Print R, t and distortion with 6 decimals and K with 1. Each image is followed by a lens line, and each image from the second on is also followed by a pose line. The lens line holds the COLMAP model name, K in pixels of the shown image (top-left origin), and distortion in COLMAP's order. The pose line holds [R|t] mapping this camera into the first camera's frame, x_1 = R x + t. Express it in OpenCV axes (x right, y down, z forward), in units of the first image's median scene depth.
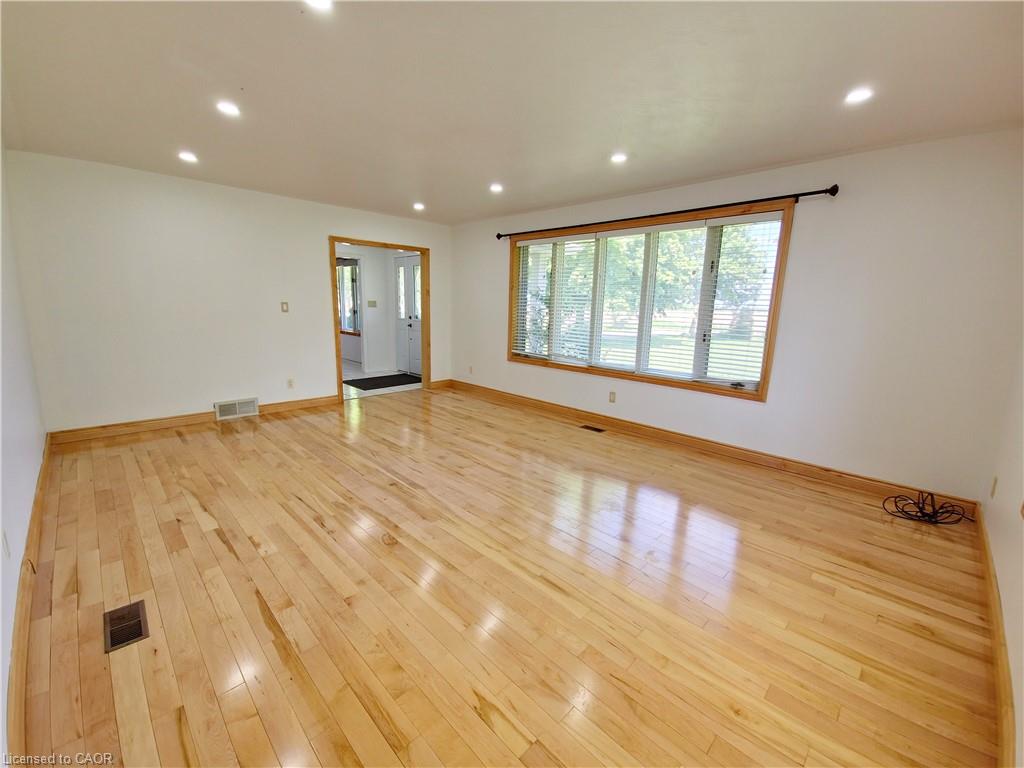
lens RADIAL K [[416.8, 0, 516.3], [0, 416.8, 381.7], [0, 0, 1]] dist [0.021346, -0.015830]
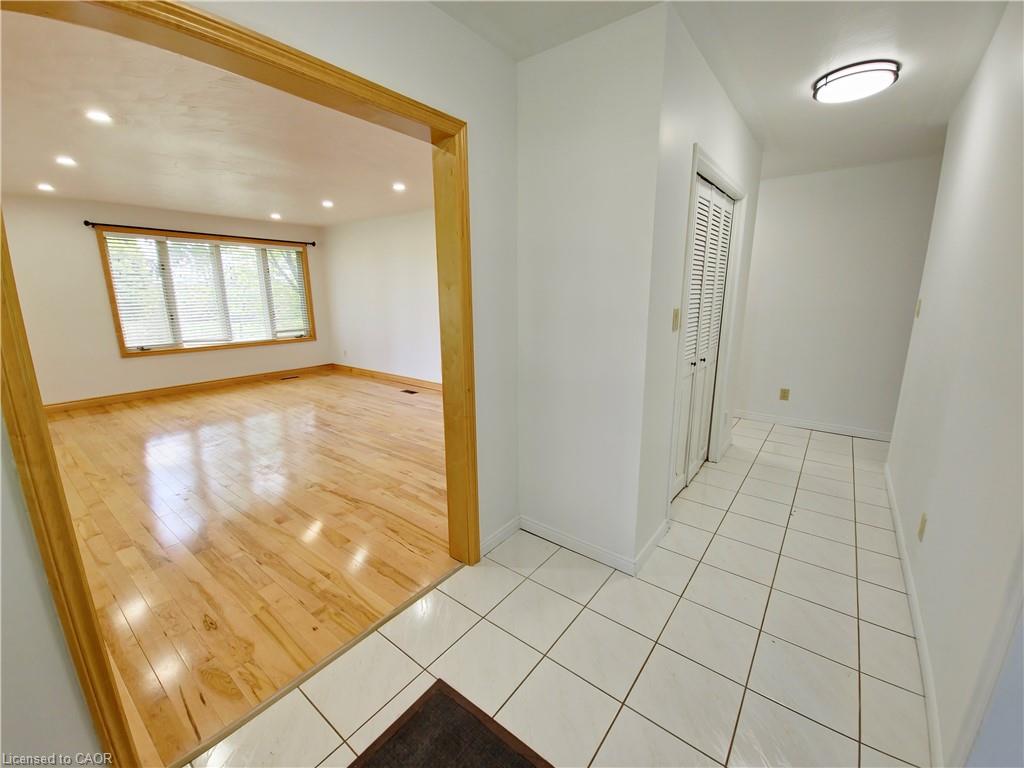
lens RADIAL K [[416.8, 0, 516.3], [0, 416.8, 381.7], [0, 0, 1]] dist [0.021346, -0.015830]
pose [[-0.992633, 0.003502, -0.121106, -0.783335], [-0.043526, 0.922541, 0.383436, -0.492468], [0.113068, 0.385882, -0.915593, 2.395273]]
